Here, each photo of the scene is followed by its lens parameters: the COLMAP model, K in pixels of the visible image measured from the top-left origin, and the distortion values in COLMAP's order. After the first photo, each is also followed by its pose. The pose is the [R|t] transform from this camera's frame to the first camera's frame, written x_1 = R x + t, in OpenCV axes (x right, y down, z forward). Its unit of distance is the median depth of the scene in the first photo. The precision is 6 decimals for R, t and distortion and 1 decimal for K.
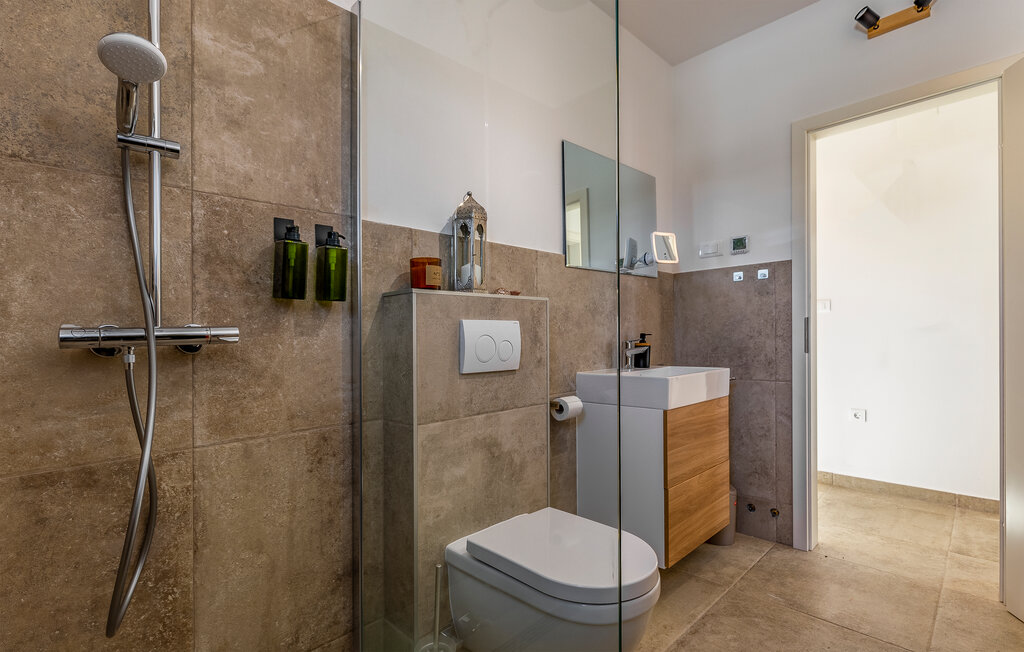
lens RADIAL K [[479.4, 0, 512.7], [0, 479.4, 337.1], [0, 0, 1]] dist [0.000339, 0.000013]
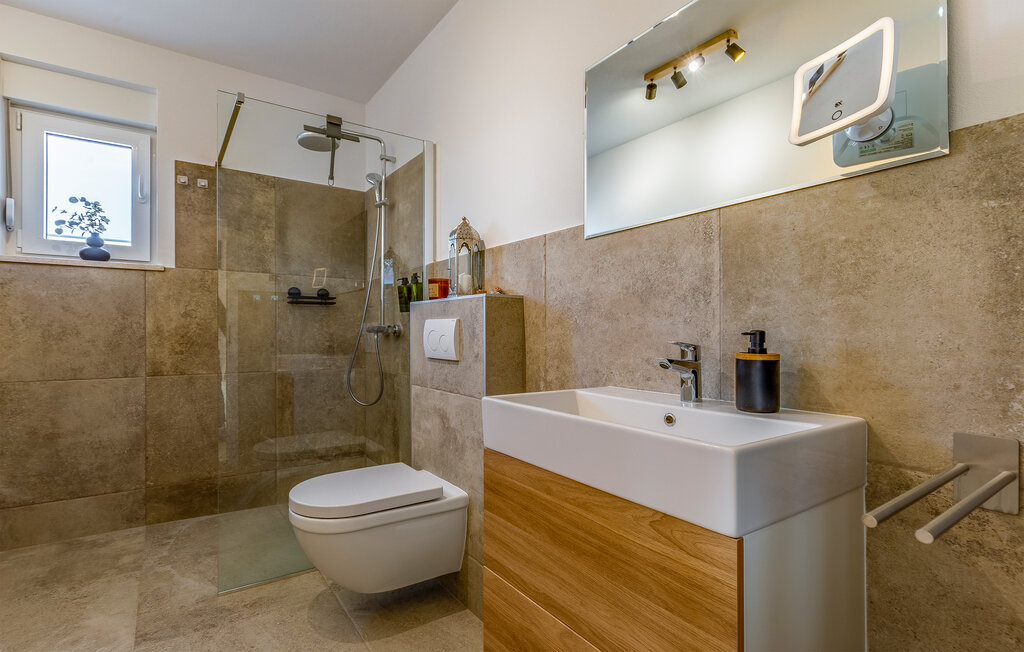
lens RADIAL K [[471.9, 0, 509.7], [0, 471.9, 322.8], [0, 0, 1]] dist [-0.000432, -0.000080]
pose [[-0.159211, -0.001892, -0.987243, 1.071842], [-0.000544, 0.999998, -0.001828, -0.020553], [0.987244, 0.000246, -0.159212, 1.259309]]
